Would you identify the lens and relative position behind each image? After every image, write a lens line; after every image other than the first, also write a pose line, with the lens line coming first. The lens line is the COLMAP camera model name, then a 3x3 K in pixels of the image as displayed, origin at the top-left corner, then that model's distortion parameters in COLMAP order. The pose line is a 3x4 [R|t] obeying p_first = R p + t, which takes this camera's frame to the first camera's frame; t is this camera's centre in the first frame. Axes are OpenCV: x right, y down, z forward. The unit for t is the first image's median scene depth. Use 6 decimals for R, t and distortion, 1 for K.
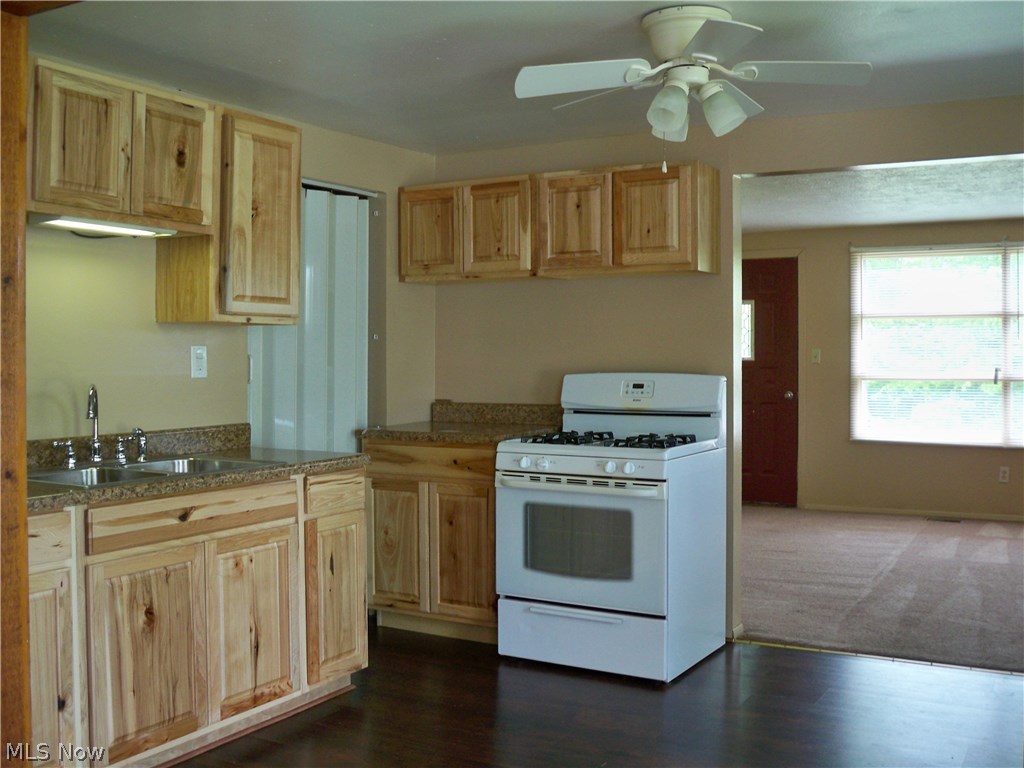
lens RADIAL K [[1033.8, 0, 511.0], [0, 1033.8, 361.5], [0, 0, 1]] dist [-0.129299, 0.013174]
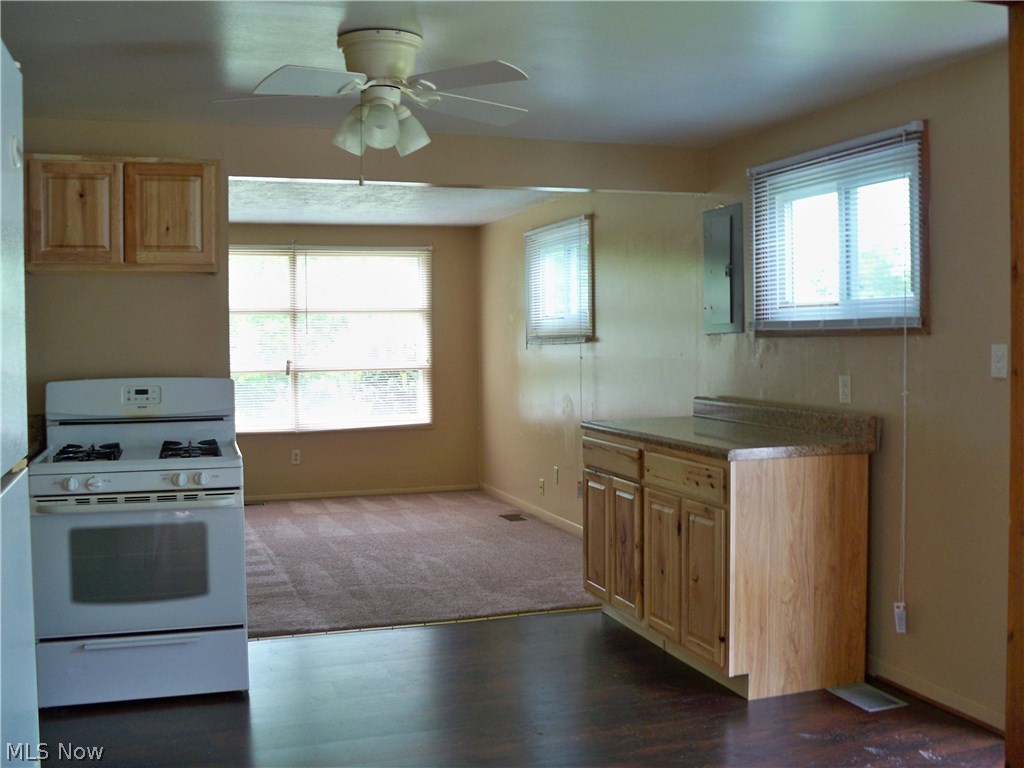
lens RADIAL K [[1033.8, 0, 511.0], [0, 1033.8, 361.5], [0, 0, 1]] dist [-0.129299, 0.013174]
pose [[0.668561, -0.022076, 0.743329, -0.351964], [0.013292, 0.999754, 0.017737, -0.016586], [-0.743538, -0.001978, 0.668691, 0.134787]]
